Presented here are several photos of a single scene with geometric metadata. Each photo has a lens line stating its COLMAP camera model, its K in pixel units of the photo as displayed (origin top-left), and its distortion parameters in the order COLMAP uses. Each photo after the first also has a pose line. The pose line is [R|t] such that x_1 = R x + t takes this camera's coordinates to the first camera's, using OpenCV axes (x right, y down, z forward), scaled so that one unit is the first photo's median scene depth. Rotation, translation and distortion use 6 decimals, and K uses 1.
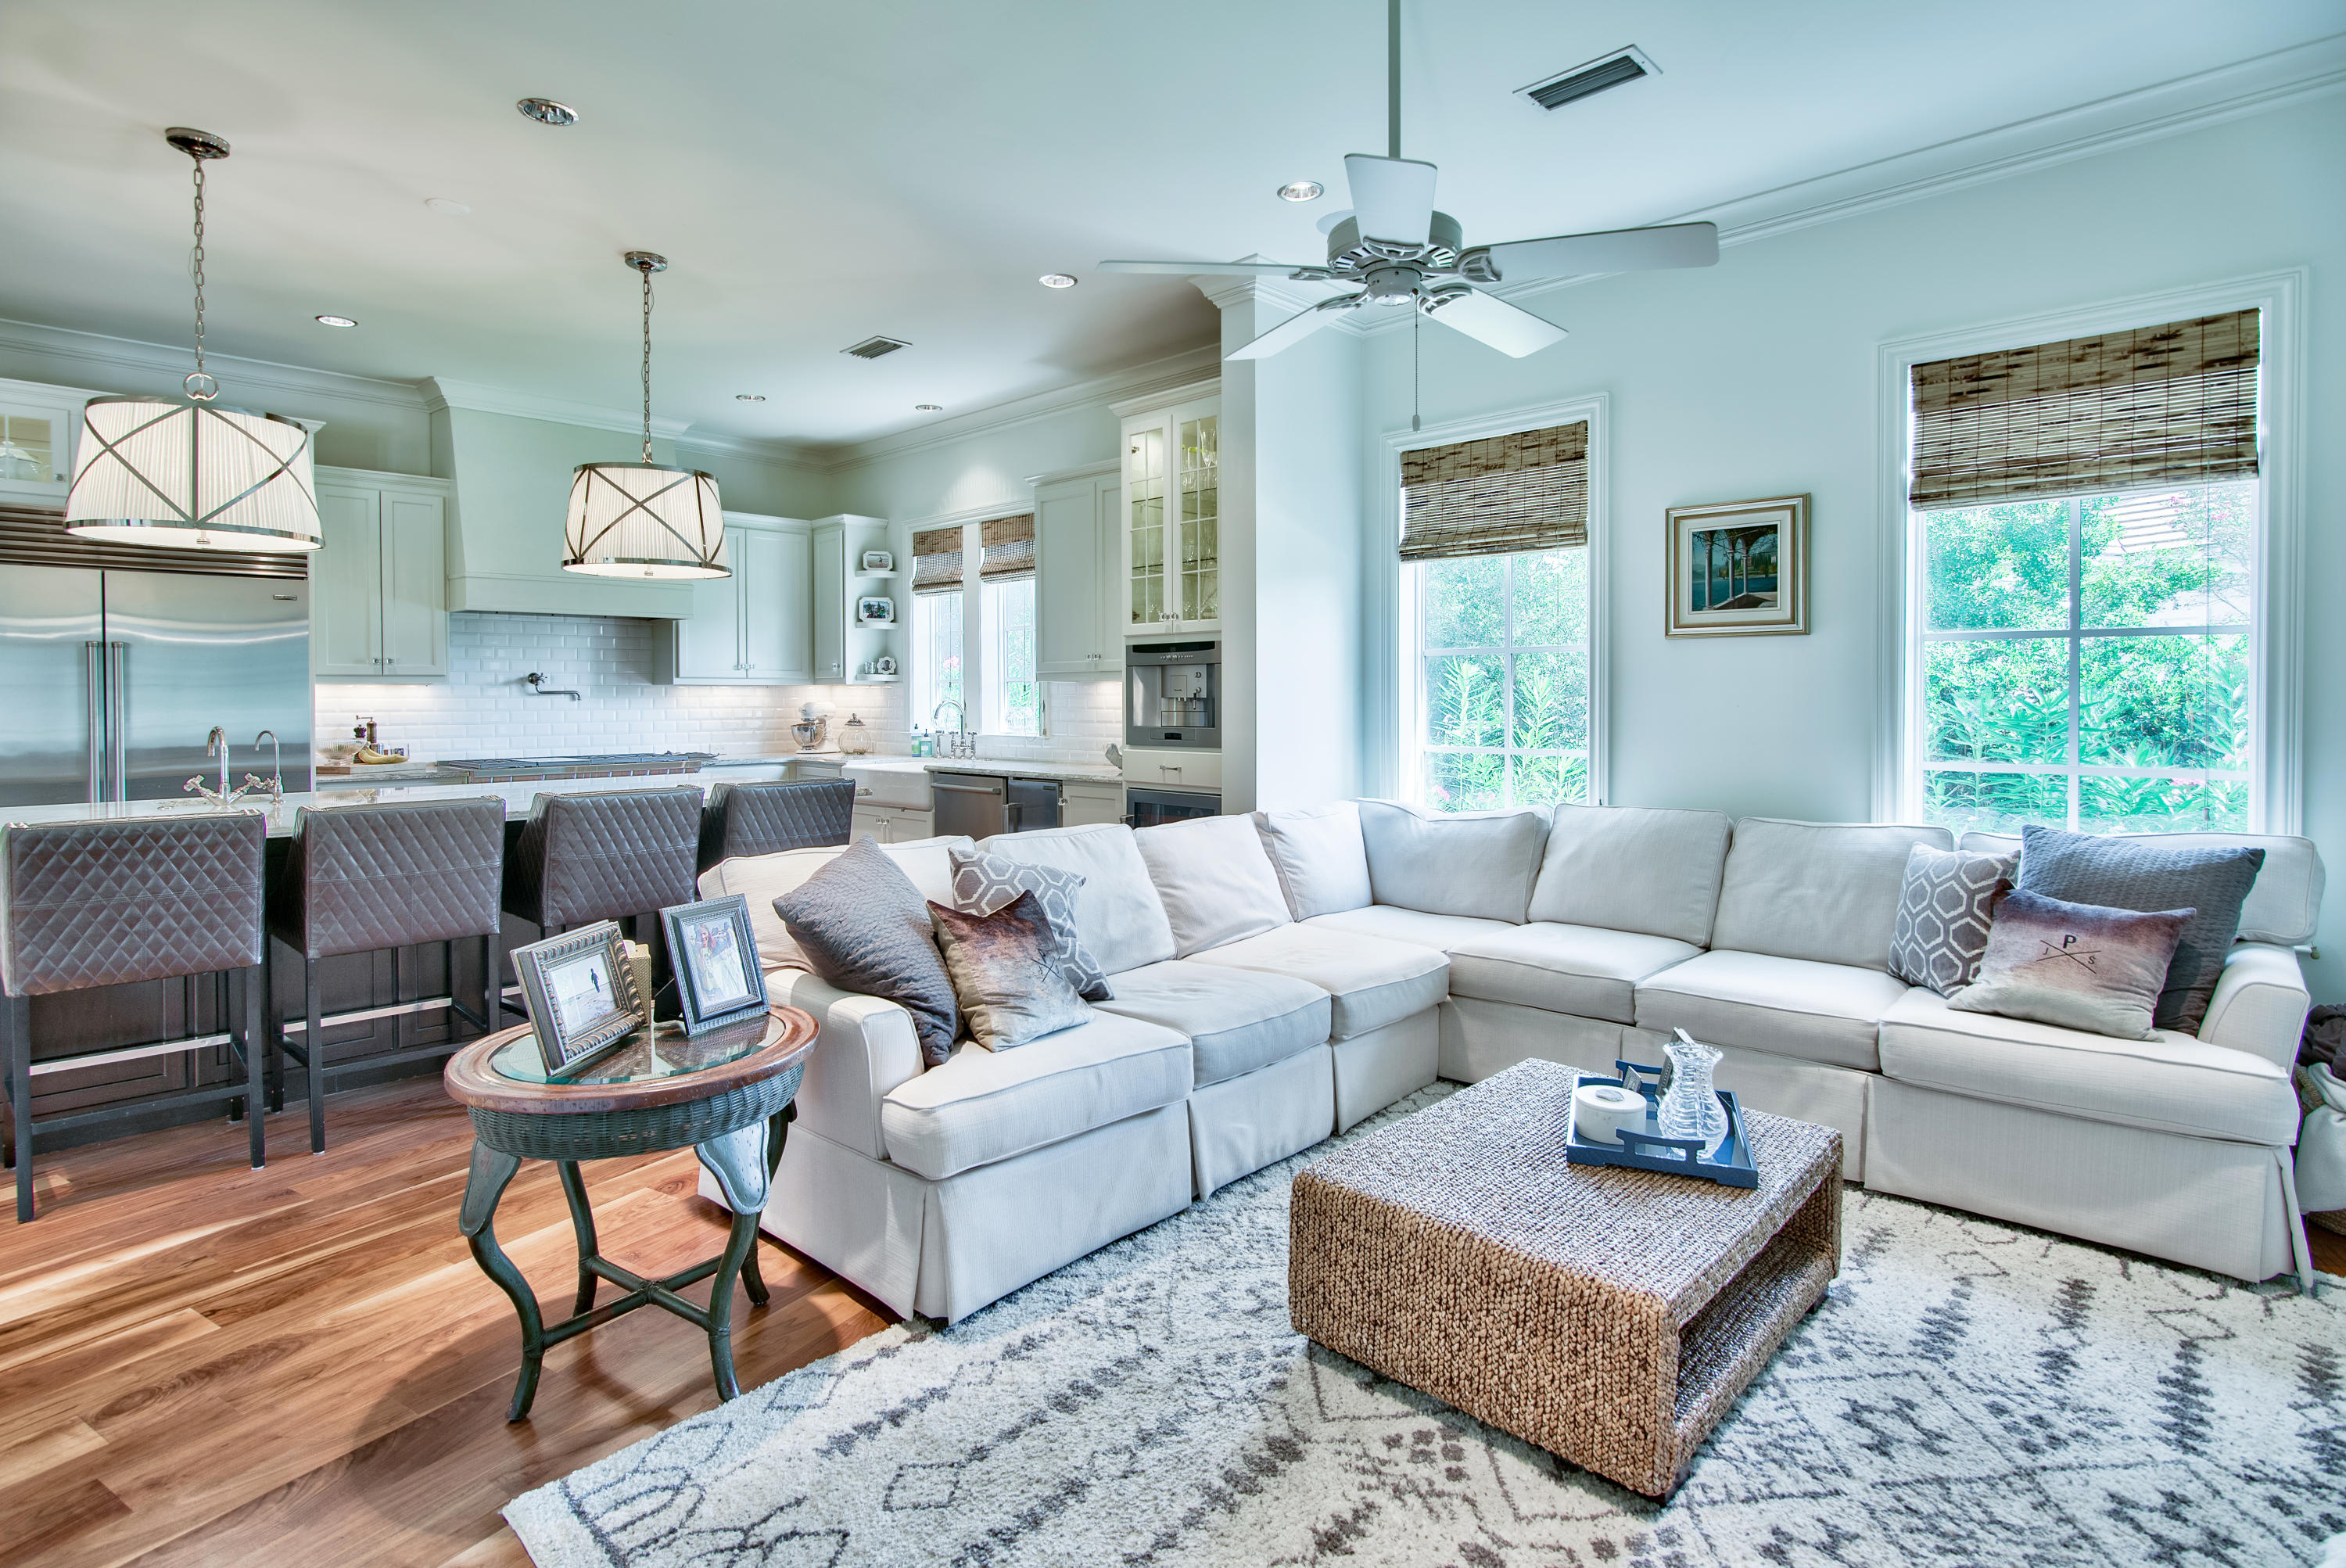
lens RADIAL K [[1172.6, 0, 1234.4], [0, 1172.6, 711.9], [0, 0, 1]] dist [-0.008085, 0.001023]
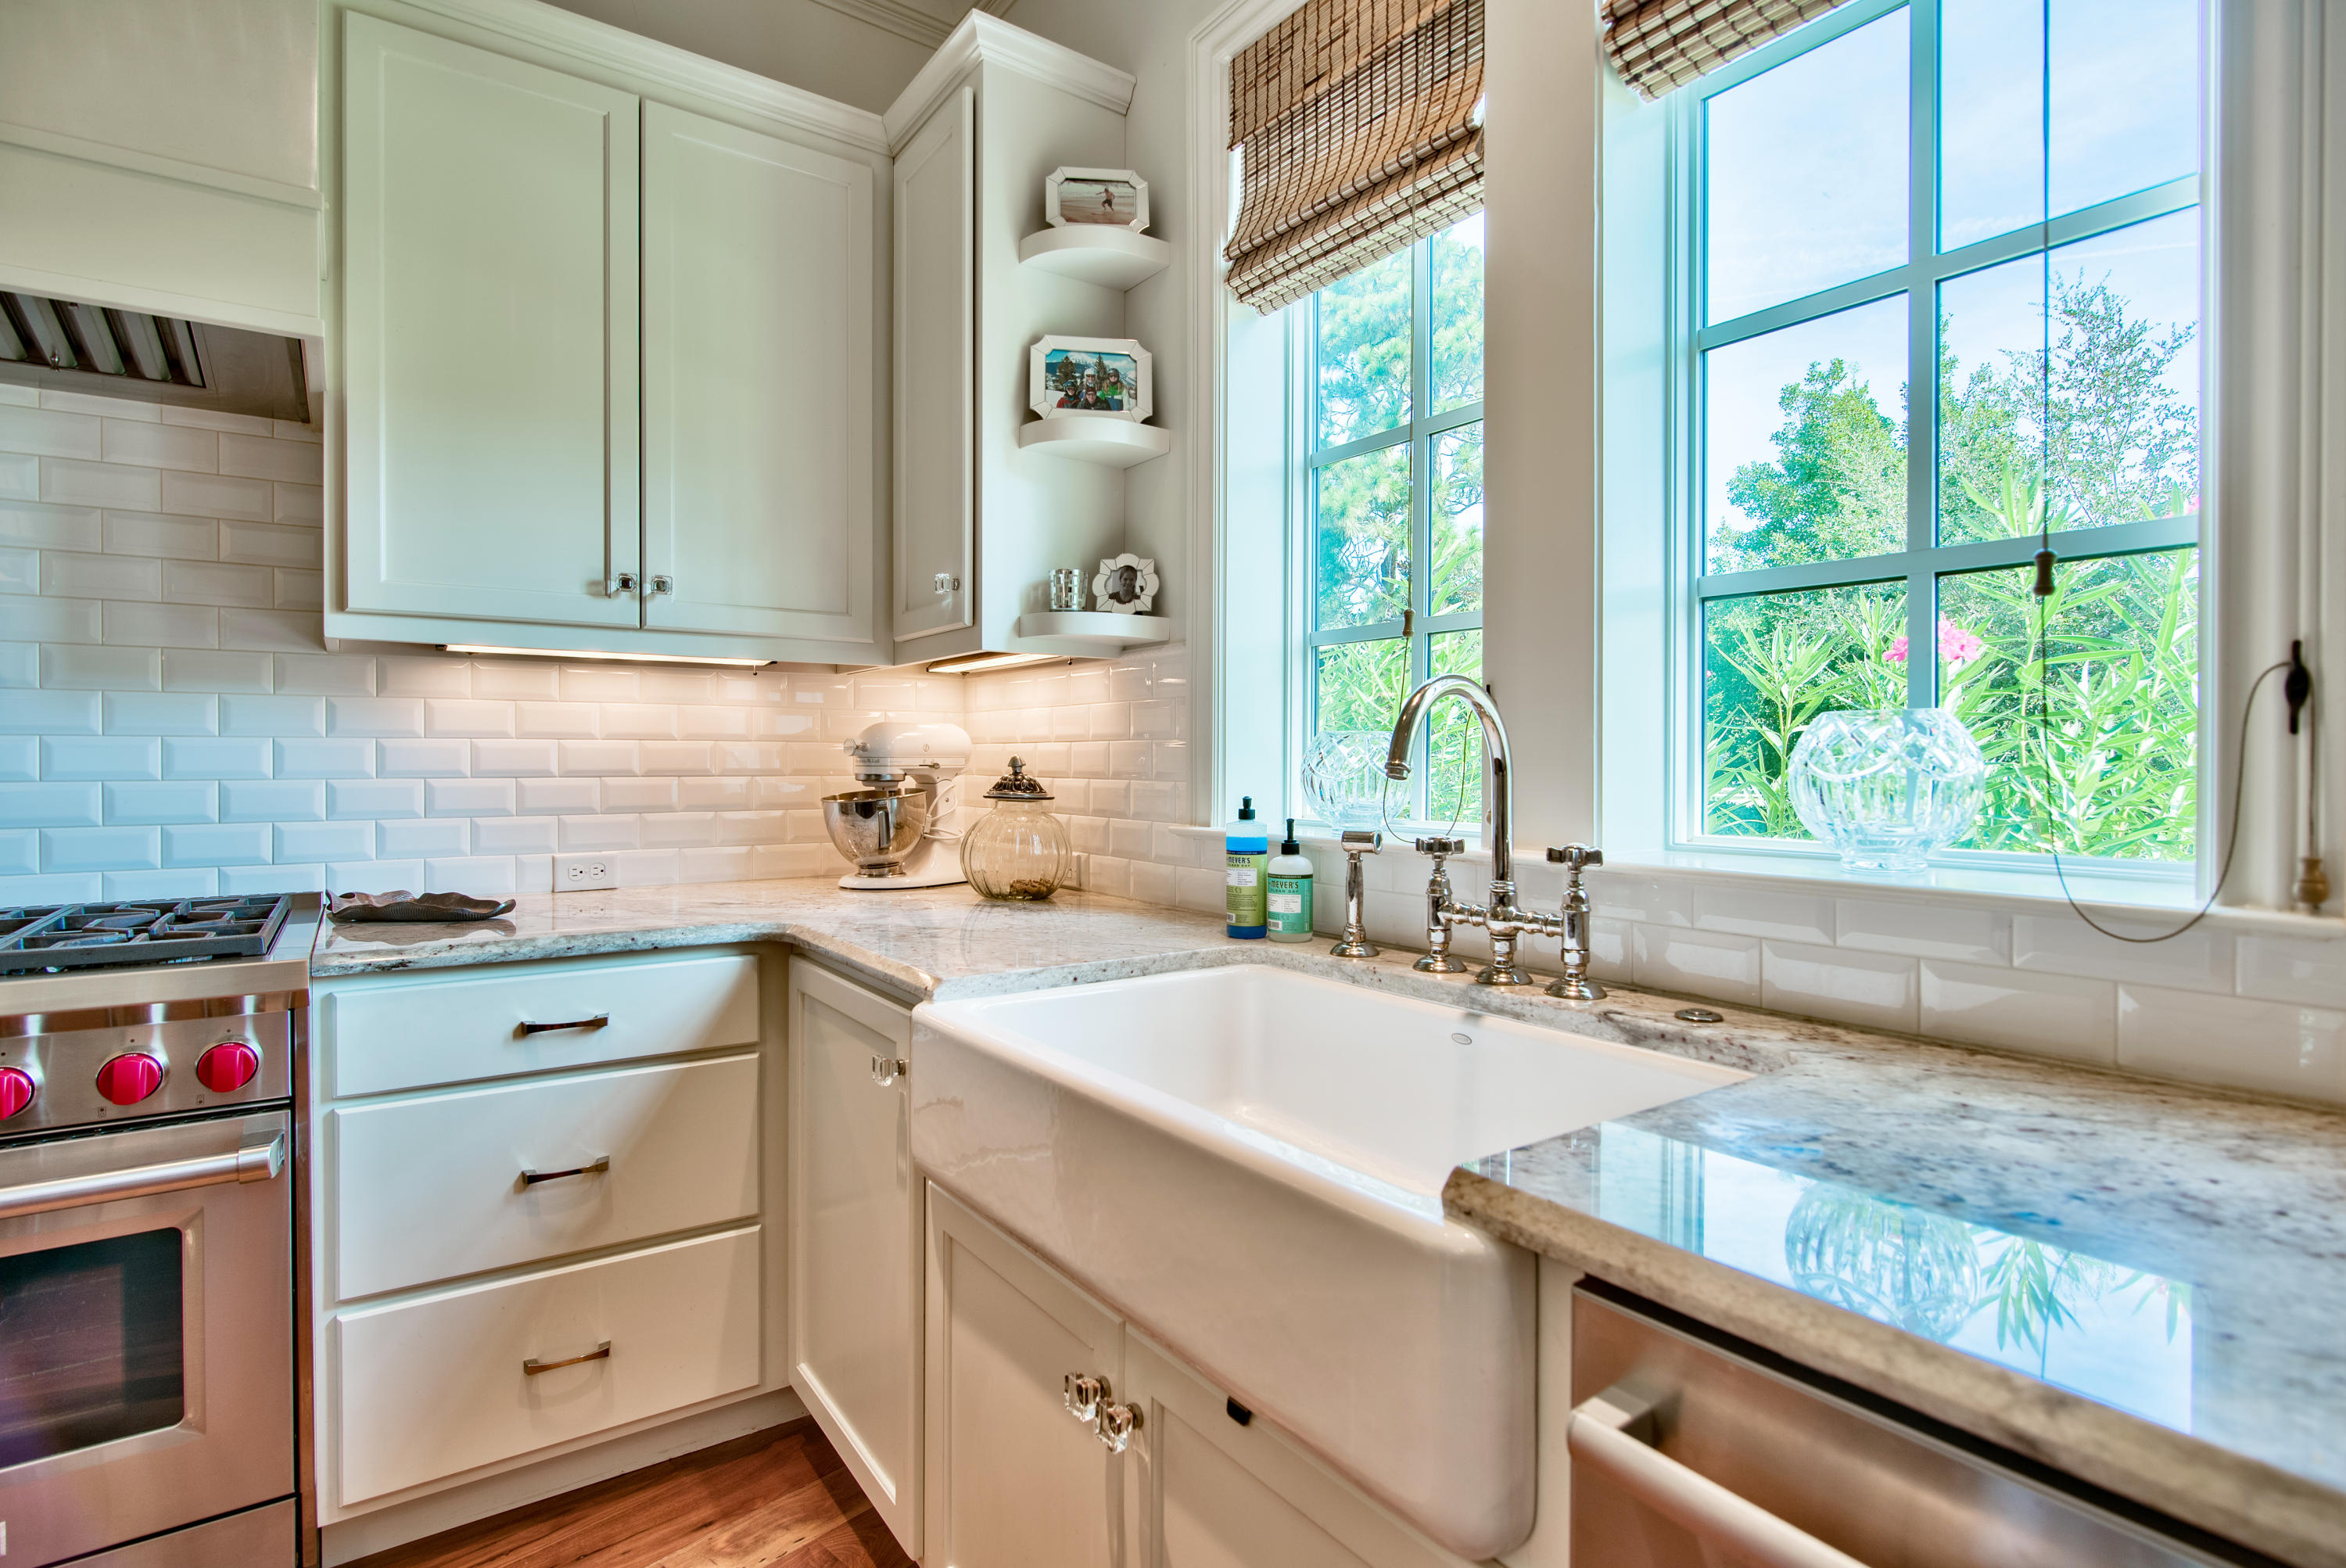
lens RADIAL K [[1172.6, 0, 1225.8], [0, 1172.6, 771.5], [0, 0, 1]] dist [-0.008085, 0.001023]
pose [[0.981246, 0.006105, -0.192663, -0.239649], [-0.006633, 0.999976, -0.002099, 0.005189], [0.192646, 0.003338, 0.981263, 0.798431]]
